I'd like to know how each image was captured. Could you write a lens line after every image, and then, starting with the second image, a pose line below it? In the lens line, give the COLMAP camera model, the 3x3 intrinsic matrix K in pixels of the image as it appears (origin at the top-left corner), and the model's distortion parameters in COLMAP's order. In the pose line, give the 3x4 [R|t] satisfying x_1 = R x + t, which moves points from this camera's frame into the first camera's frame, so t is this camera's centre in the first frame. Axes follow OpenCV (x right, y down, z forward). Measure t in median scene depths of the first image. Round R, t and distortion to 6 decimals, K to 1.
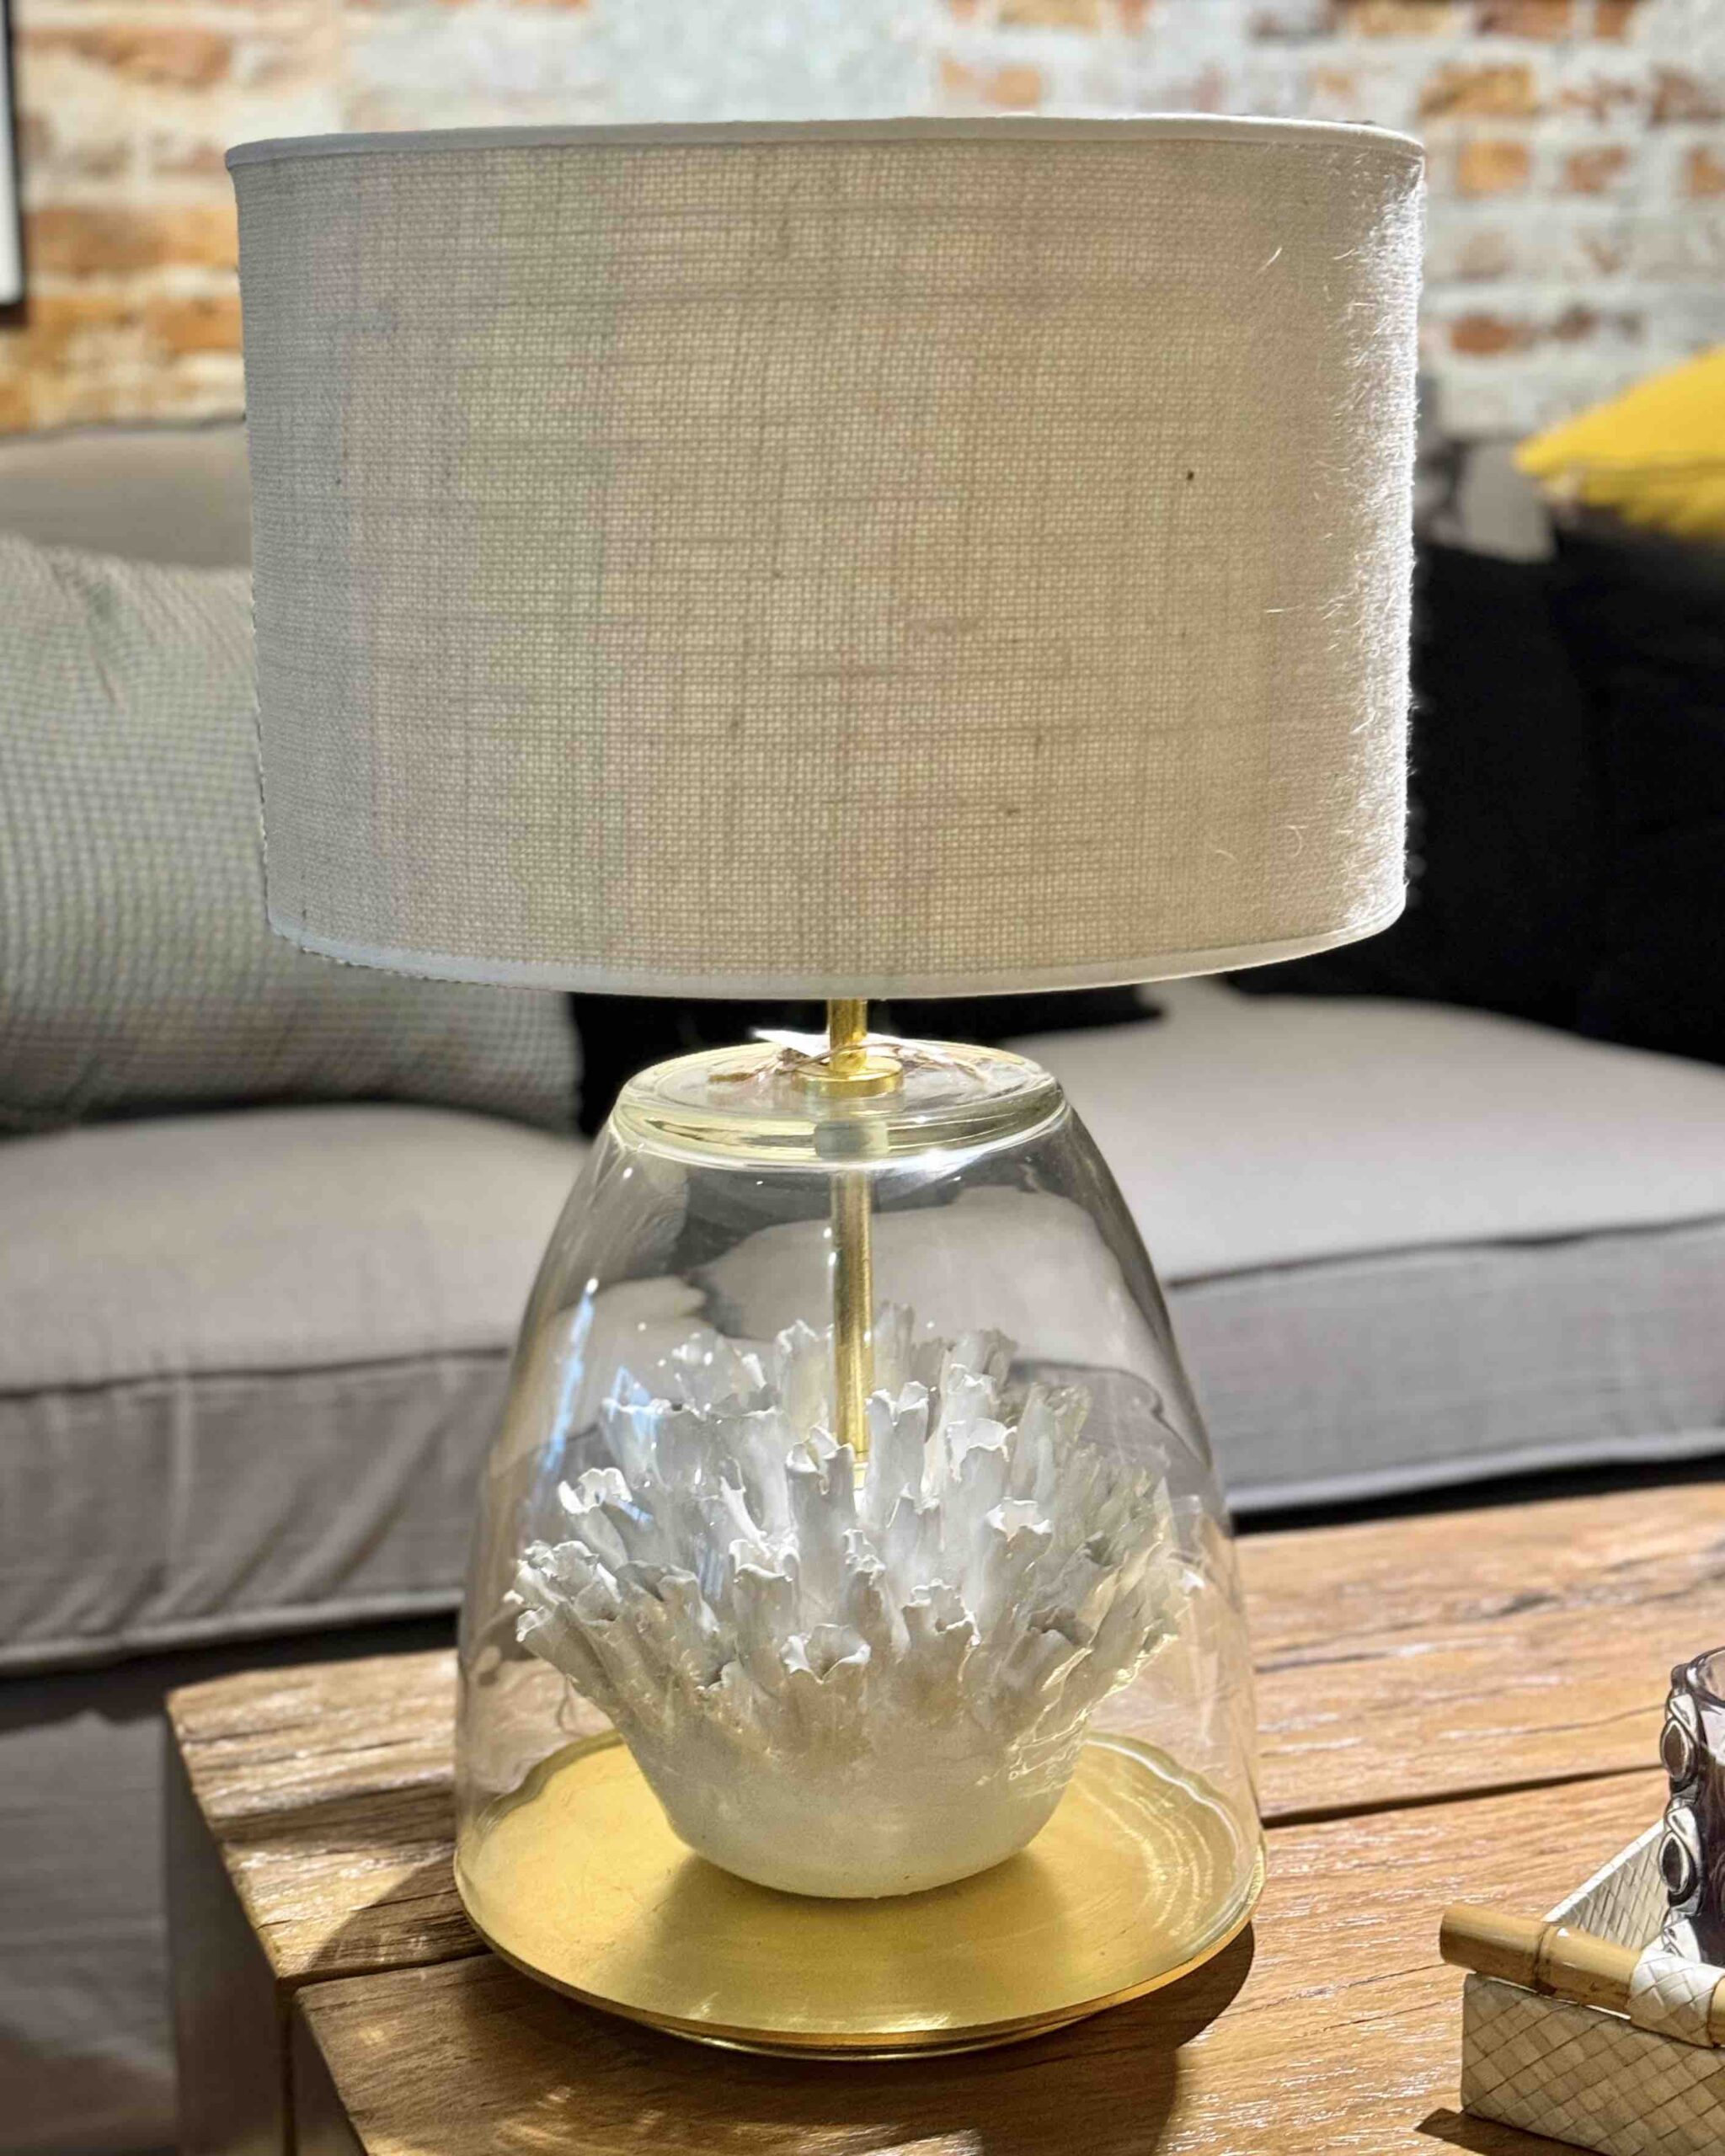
lens RADIAL K [[3097.1, 0, 866.2], [0, 3097.1, 1159.3], [0, 0, 1]] dist [0.150970, -0.108783]
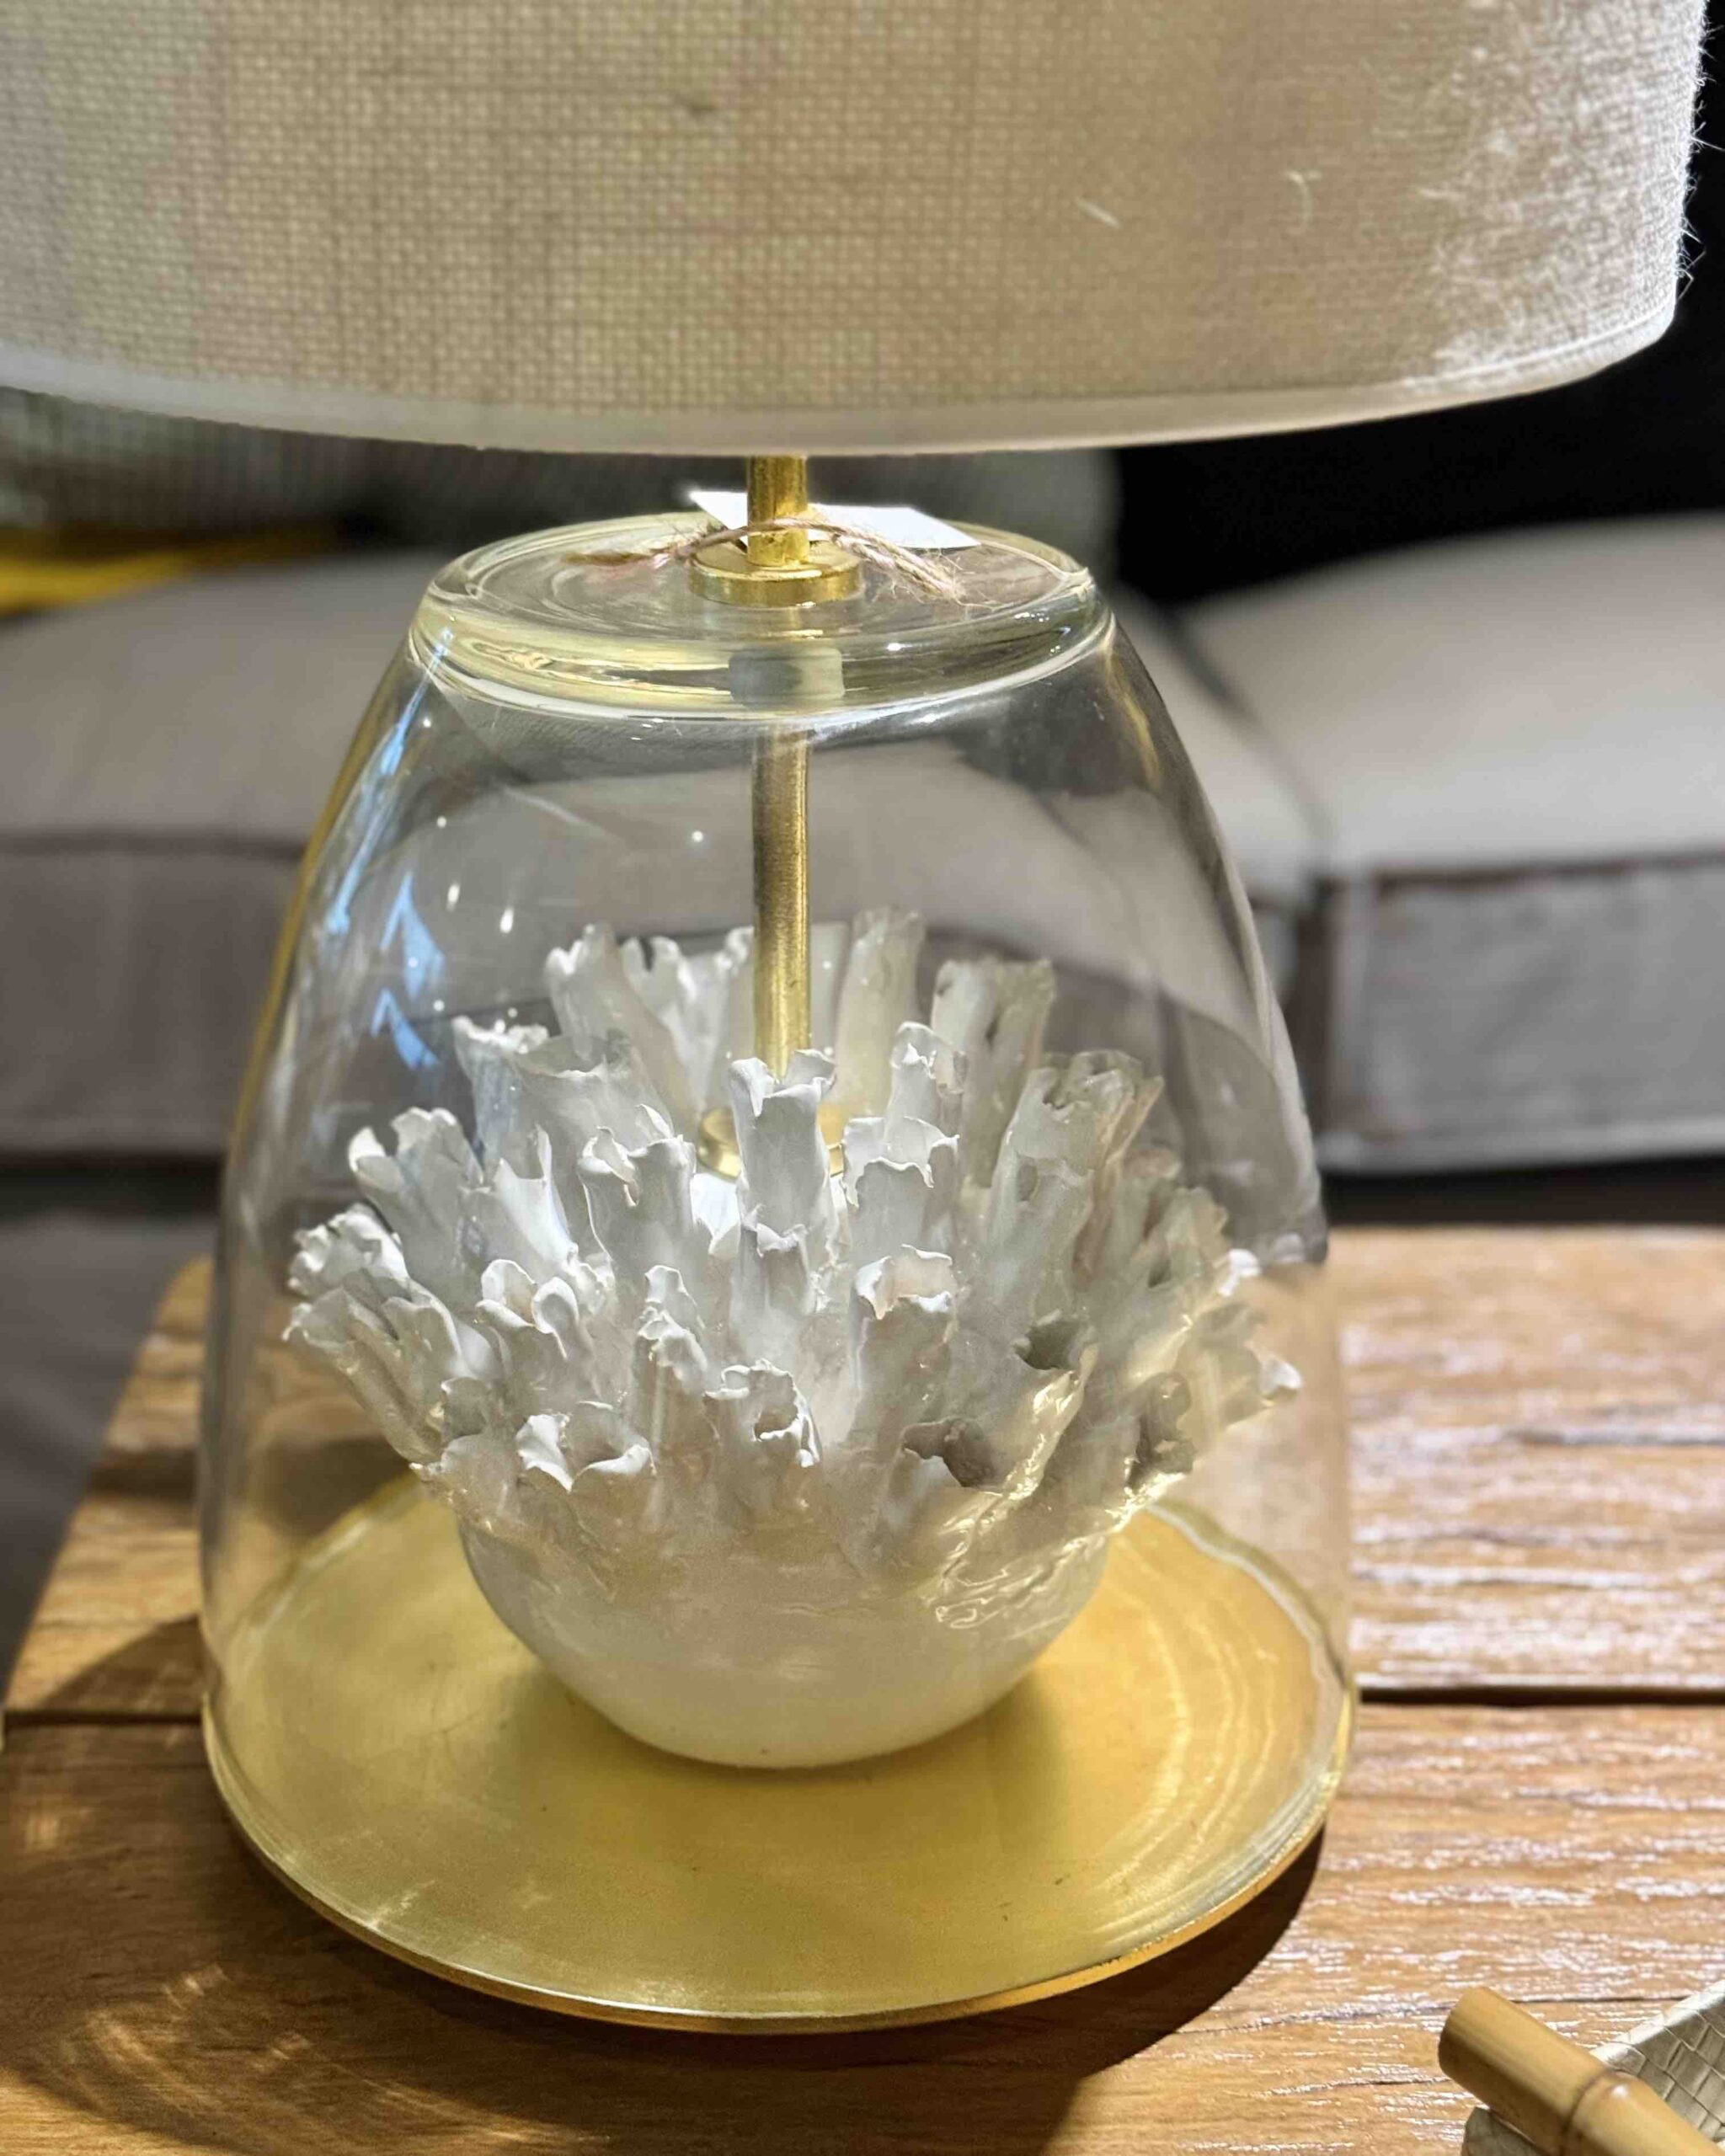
lens RADIAL K [[3049.7, 0, 860.3], [0, 3049.7, 1105.9], [0, 0, 1]] dist [0.176161, -0.347847]
pose [[0.958492, 0.124539, -0.256483, 0.234346], [-0.081396, 0.981646, 0.172470, -0.036040], [0.273254, -0.144435, 0.951037, 0.462804]]
